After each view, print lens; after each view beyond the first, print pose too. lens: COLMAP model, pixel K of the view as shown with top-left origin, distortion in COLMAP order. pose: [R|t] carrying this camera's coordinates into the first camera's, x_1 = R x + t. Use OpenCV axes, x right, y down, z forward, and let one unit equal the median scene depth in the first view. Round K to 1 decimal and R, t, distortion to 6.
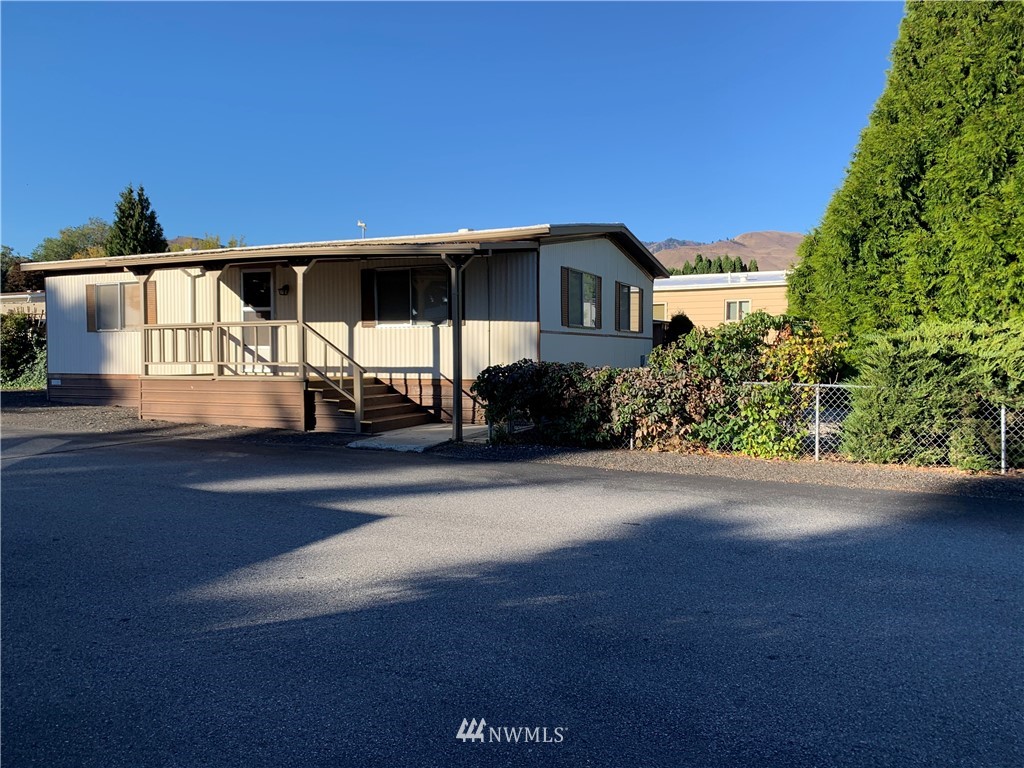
lens RADIAL K [[786.0, 0, 524.9], [0, 786.0, 382.8], [0, 0, 1]] dist [0.042264, -0.045418]
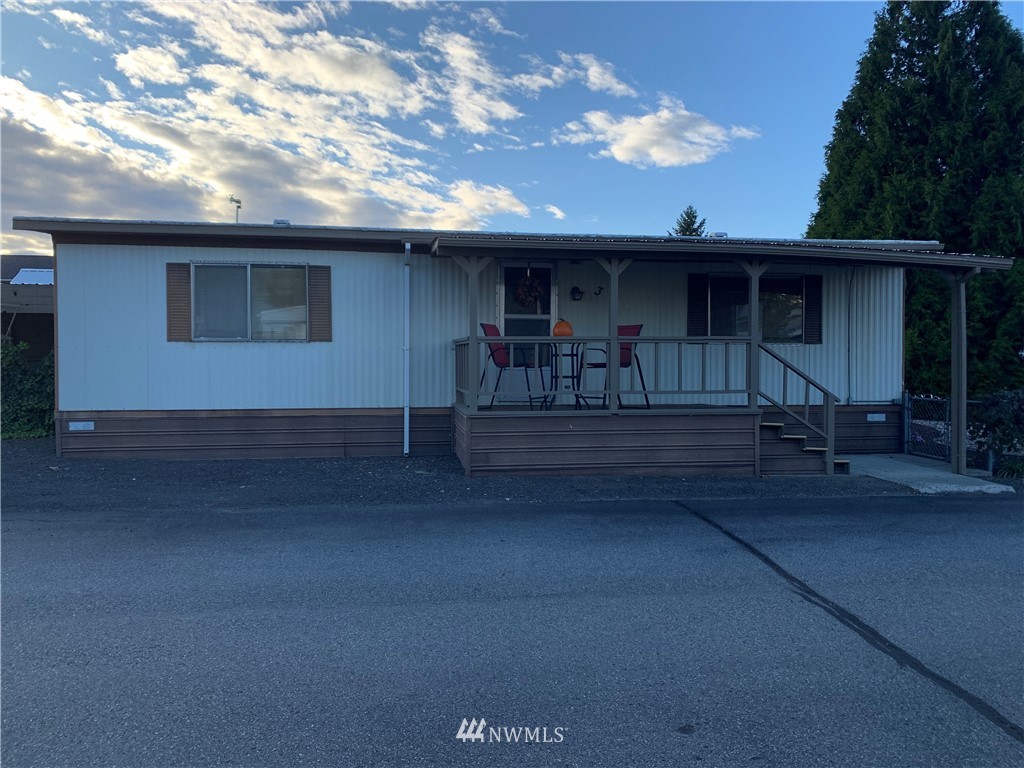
lens RADIAL K [[786.0, 0, 524.9], [0, 786.0, 382.8], [0, 0, 1]] dist [0.042264, -0.045418]
pose [[0.847060, -0.020697, 0.531095, -0.896700], [0.020219, 0.999773, 0.006714, -0.043790], [-0.531113, 0.005051, 0.847286, 0.449300]]
